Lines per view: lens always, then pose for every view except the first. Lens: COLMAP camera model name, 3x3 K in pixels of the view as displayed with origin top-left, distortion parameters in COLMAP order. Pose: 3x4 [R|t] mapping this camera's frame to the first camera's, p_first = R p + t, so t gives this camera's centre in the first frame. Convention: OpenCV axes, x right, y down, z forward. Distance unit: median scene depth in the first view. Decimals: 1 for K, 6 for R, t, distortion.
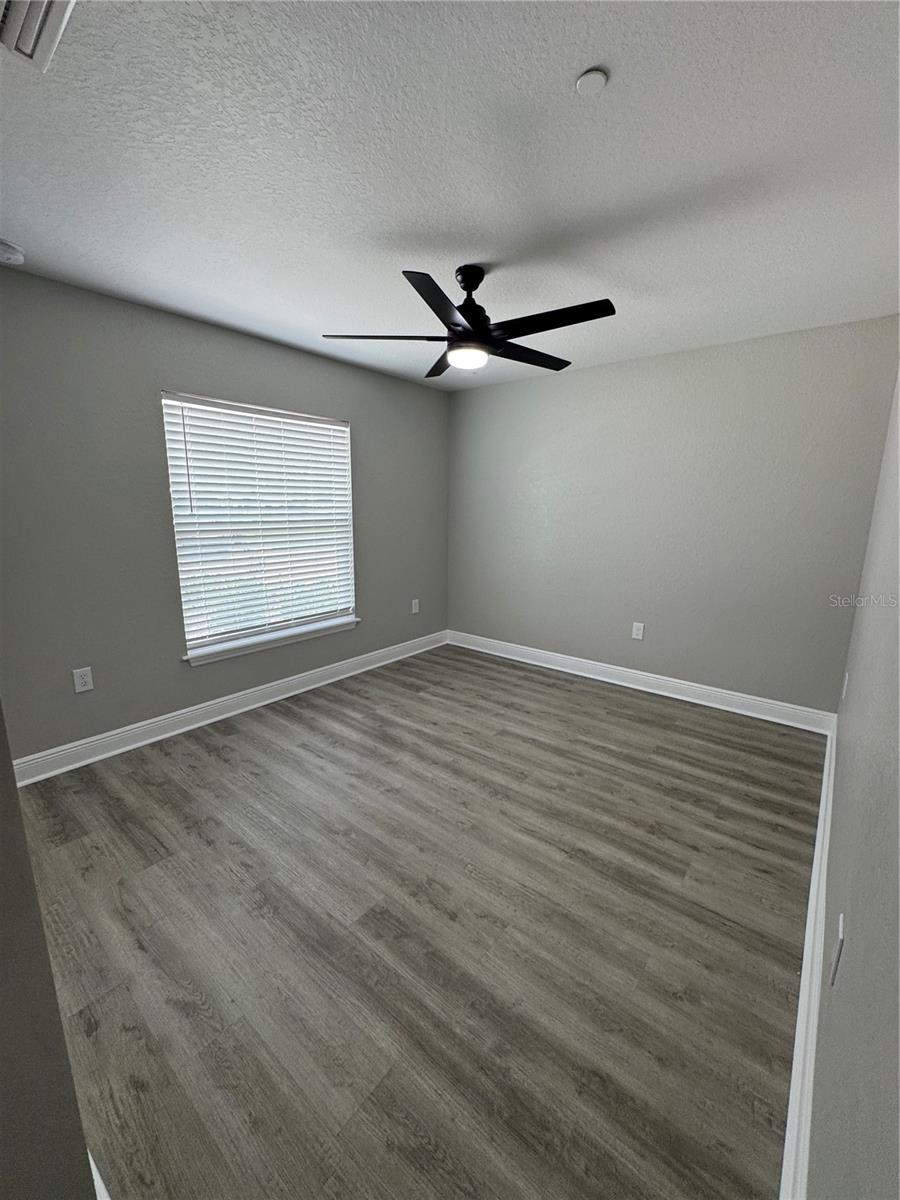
lens RADIAL K [[475.4, 0, 450.0], [0, 475.4, 600.0], [0, 0, 1]] dist [0.000890, 0.000233]
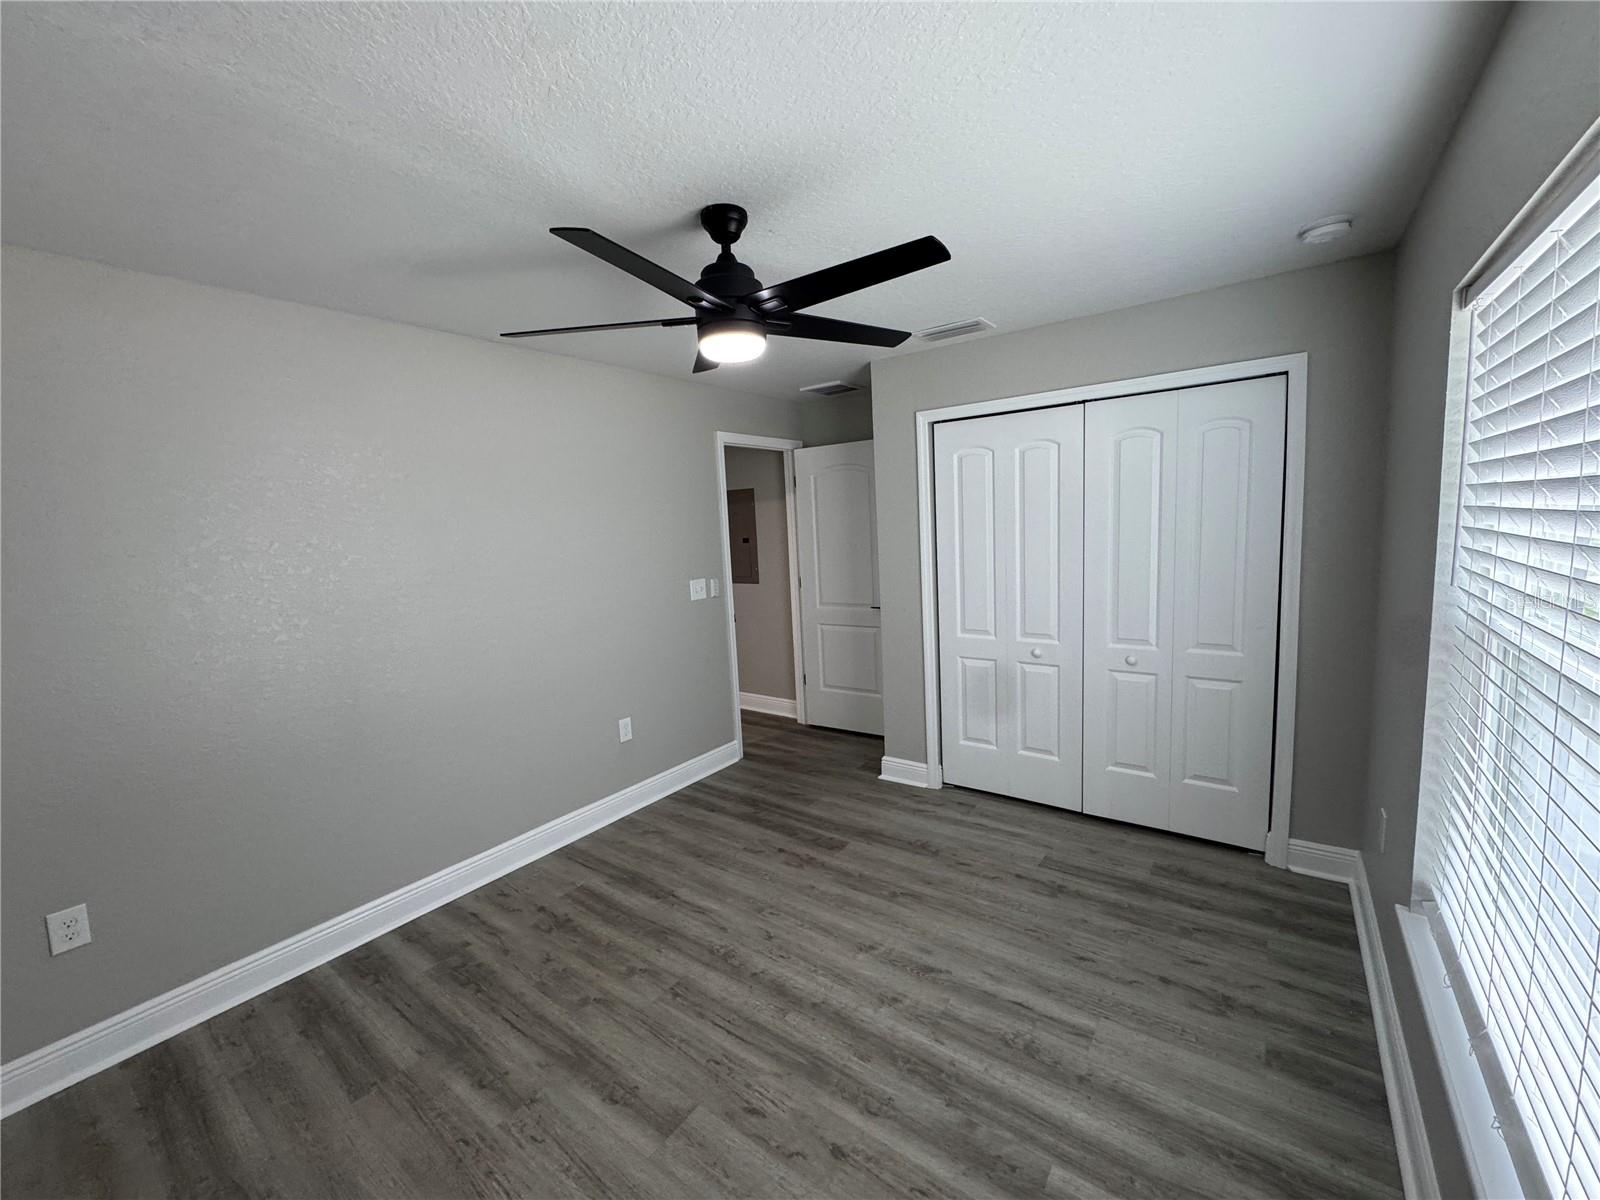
lens RADIAL K [[633.8, 0, 803.3], [0, 633.8, 593.6], [0, 0, 1]] dist [0.000890, 0.000233]
pose [[-0.997604, 0.045106, -0.052451, 0.003368], [0.026874, 0.951337, 0.306978, -0.451269], [0.063746, 0.304833, -0.950270, 1.875615]]
